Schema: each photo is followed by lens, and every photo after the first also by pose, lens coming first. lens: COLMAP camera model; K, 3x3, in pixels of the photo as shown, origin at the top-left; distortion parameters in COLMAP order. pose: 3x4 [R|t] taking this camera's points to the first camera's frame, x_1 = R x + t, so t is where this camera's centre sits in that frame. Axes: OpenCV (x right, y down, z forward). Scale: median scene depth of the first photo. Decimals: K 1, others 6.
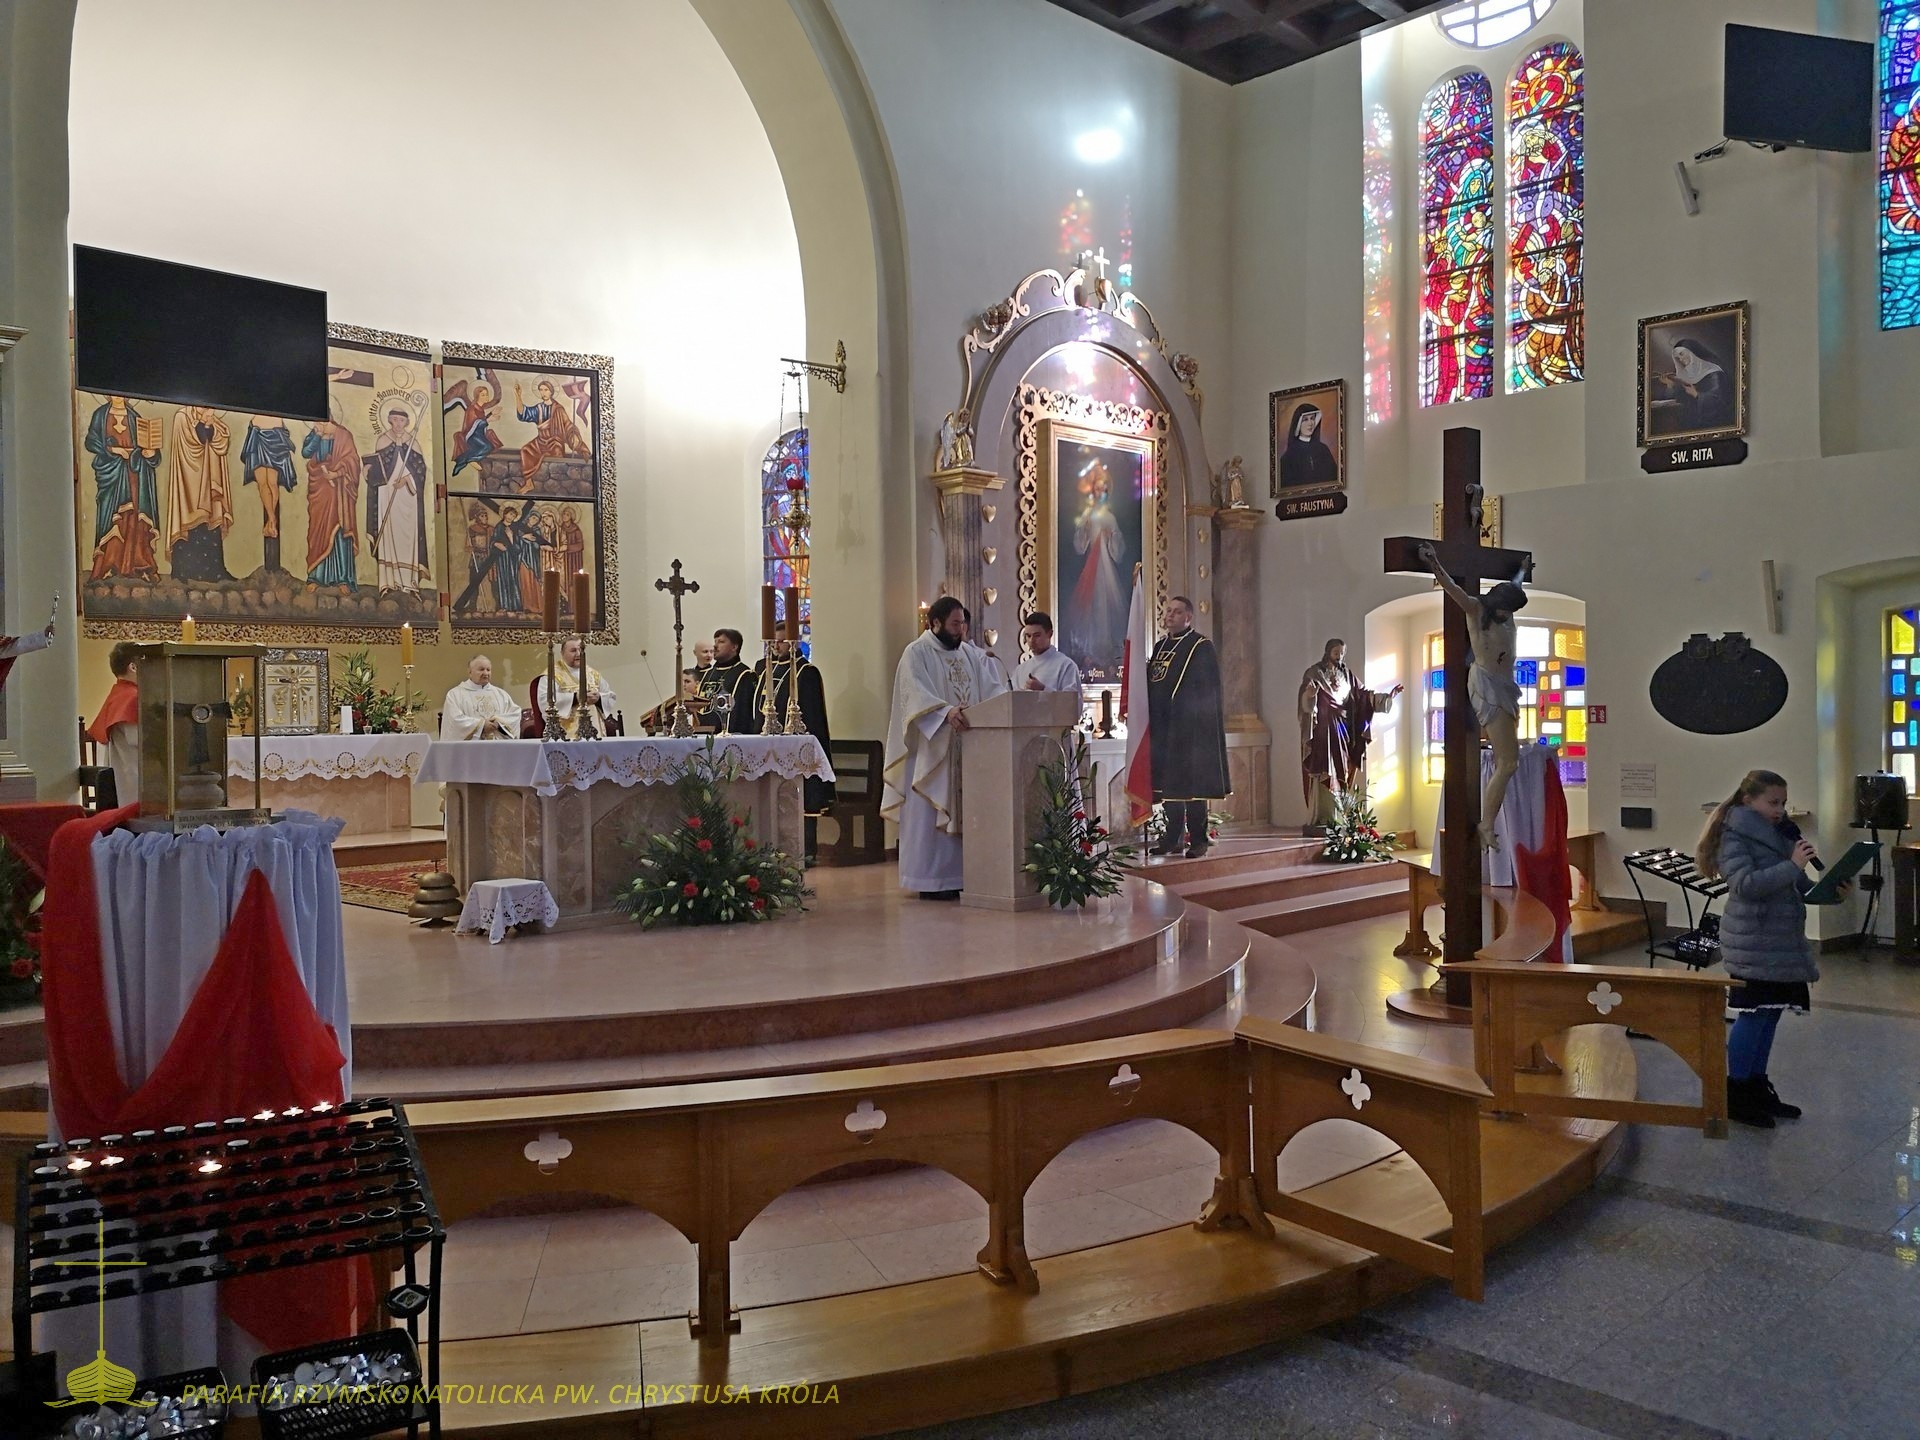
lens RADIAL K [[1481.6, 0, 969.6], [0, 1481.6, 717.9], [0, 0, 1]] dist [0.110286, -0.148514]
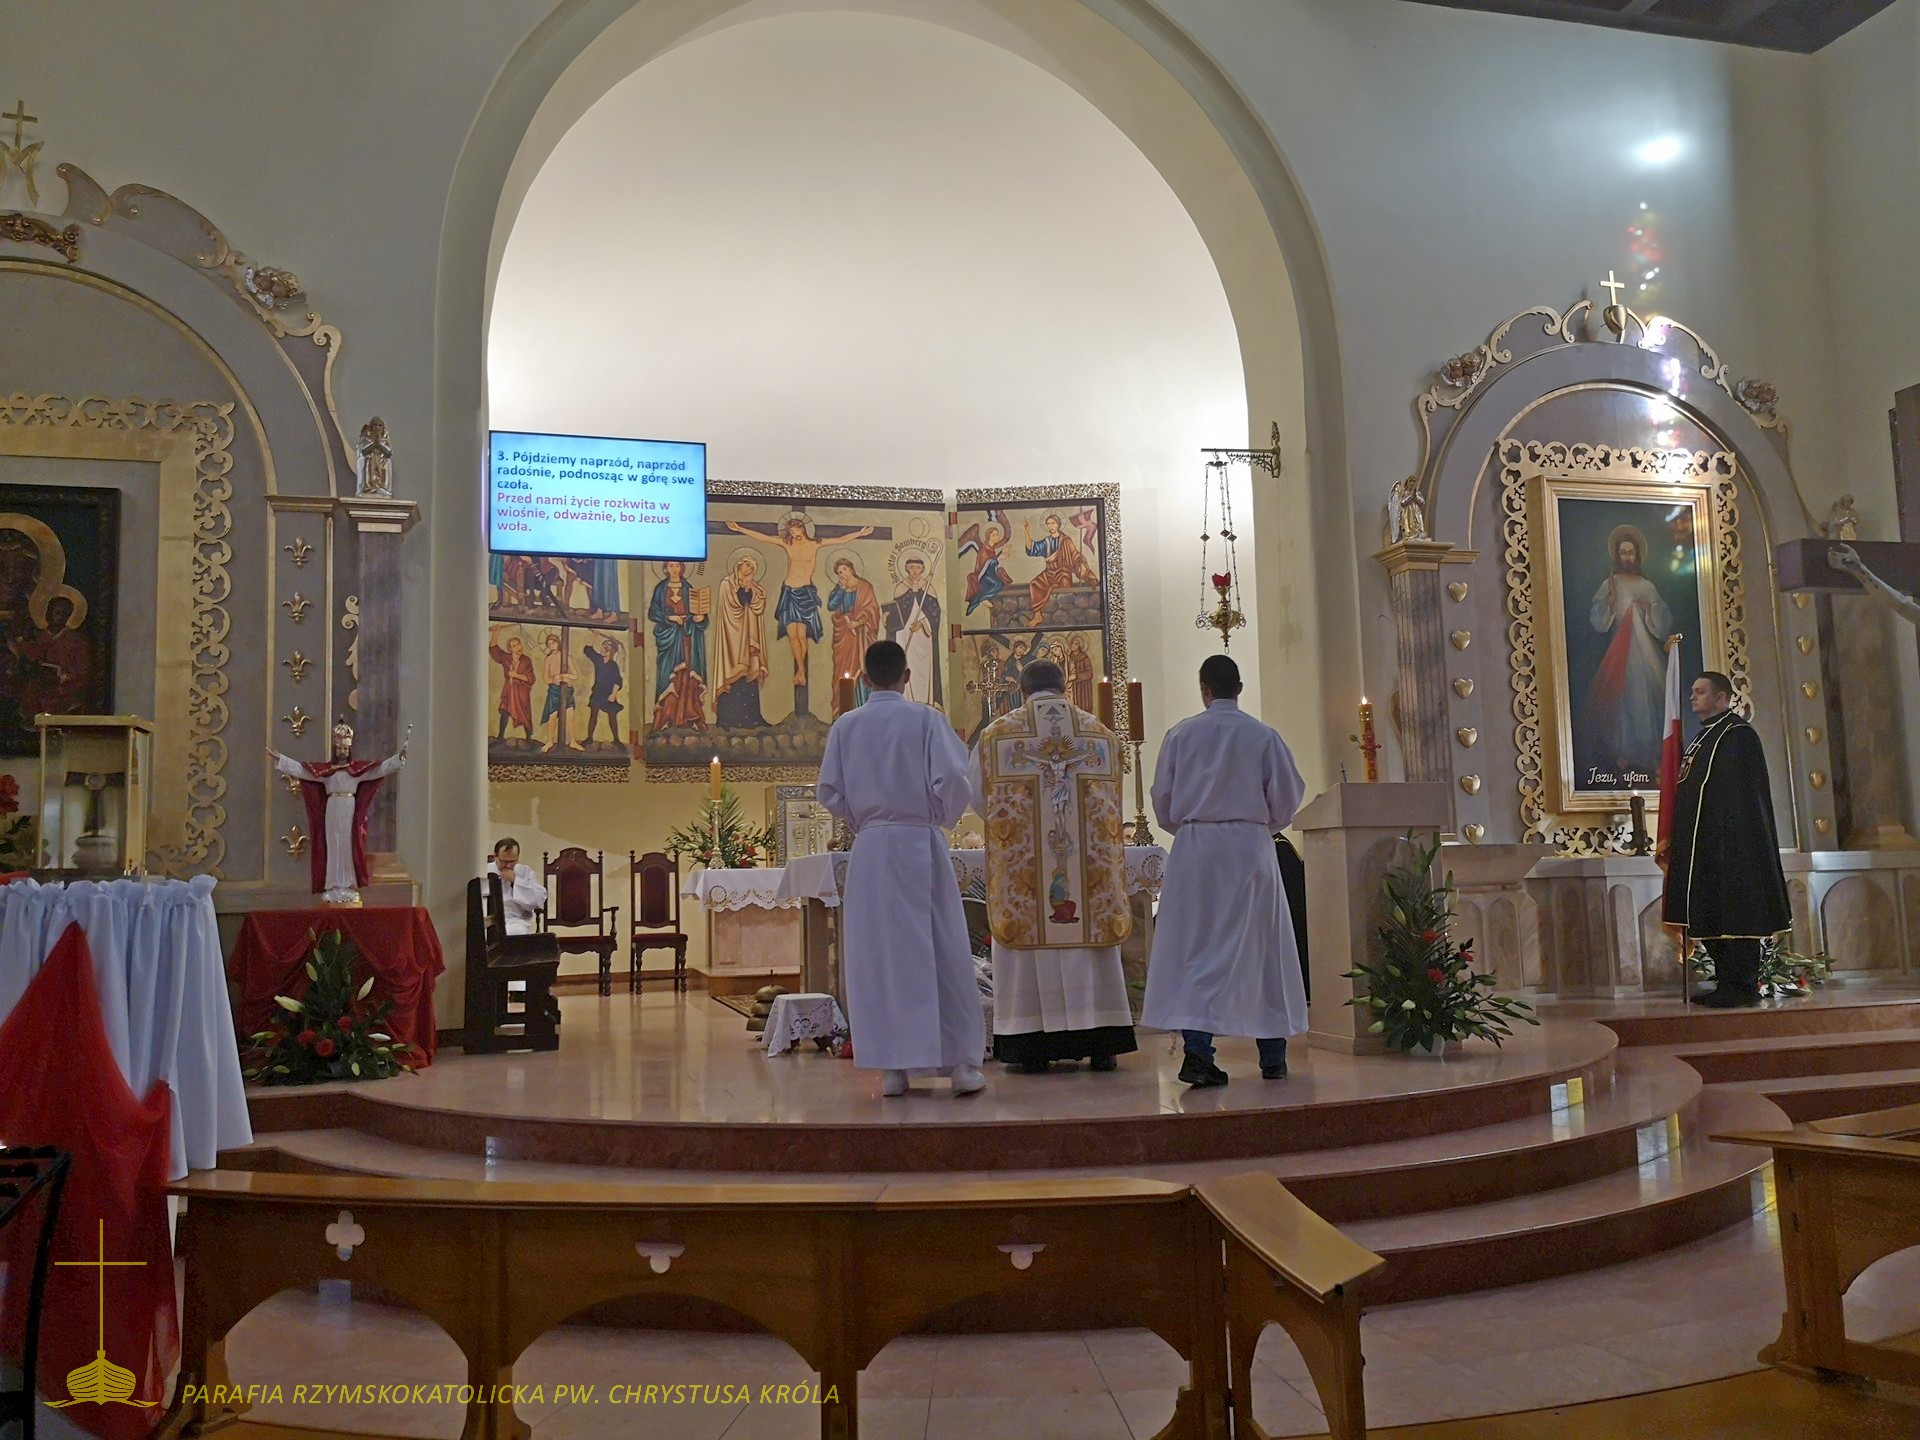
lens RADIAL K [[1524.2, 0, 964.2], [0, 1524.2, 719.3], [0, 0, 1]] dist [0.002682, 0.007855]
pose [[0.874384, -0.061097, -0.481374, 0.165502], [0.011137, 0.994307, -0.105970, 0.022186], [0.485107, 0.087297, 0.870086, 0.100457]]
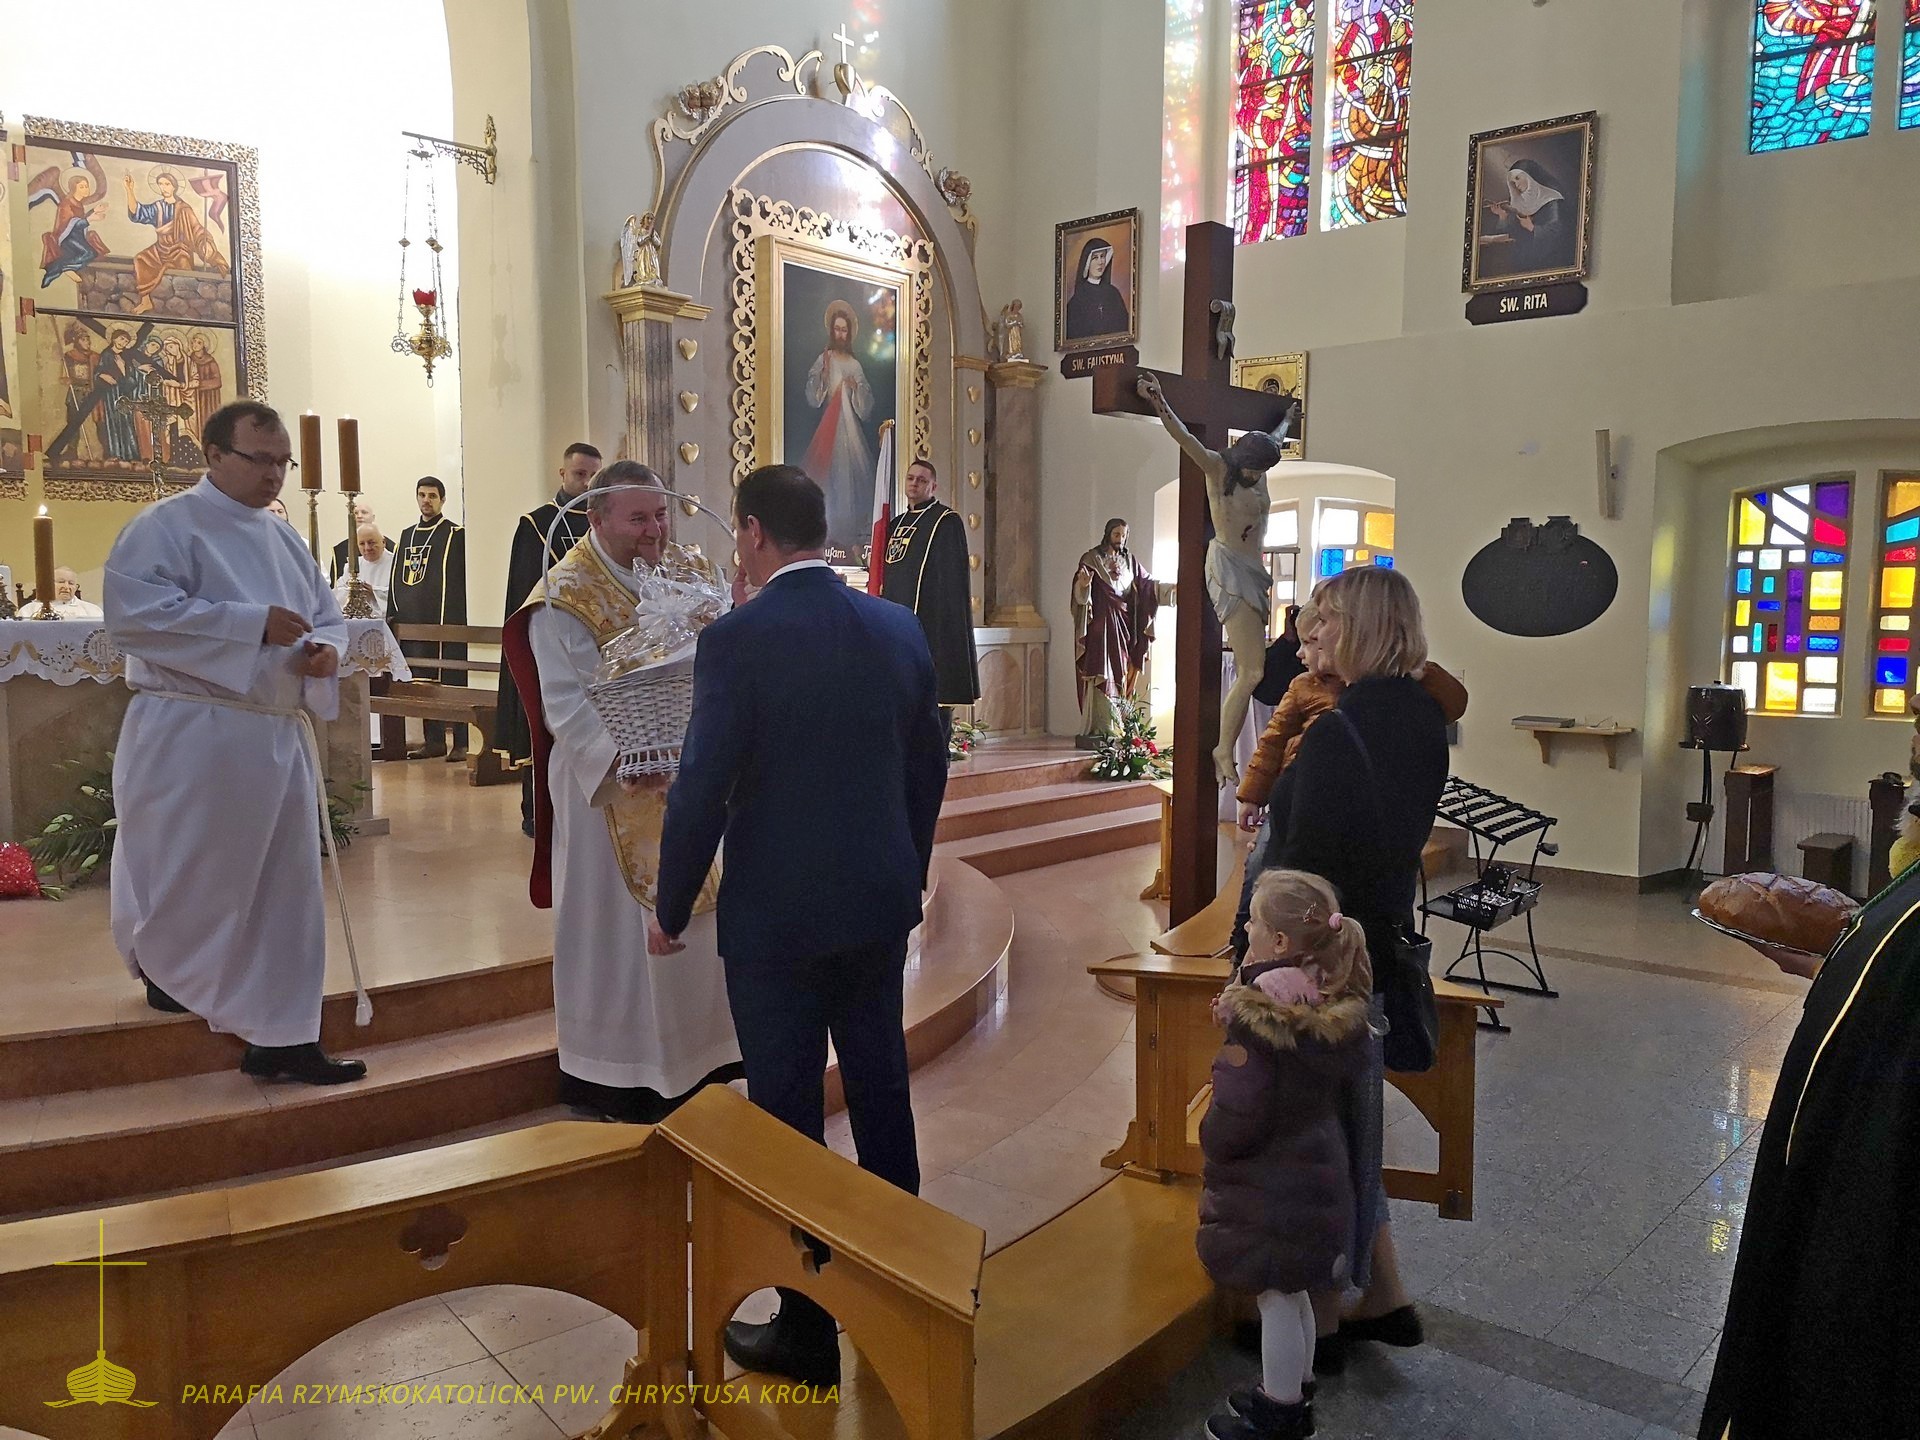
lens RADIAL K [[1485.1, 0, 956.7], [0, 1485.1, 721.5], [0, 0, 1]] dist [0.111513, -0.136979]
pose [[0.997088, 0.011800, 0.075339, 0.091014], [-0.017426, 0.997071, 0.074471, 0.001000], [-0.074240, -0.075567, 0.994373, 0.148851]]
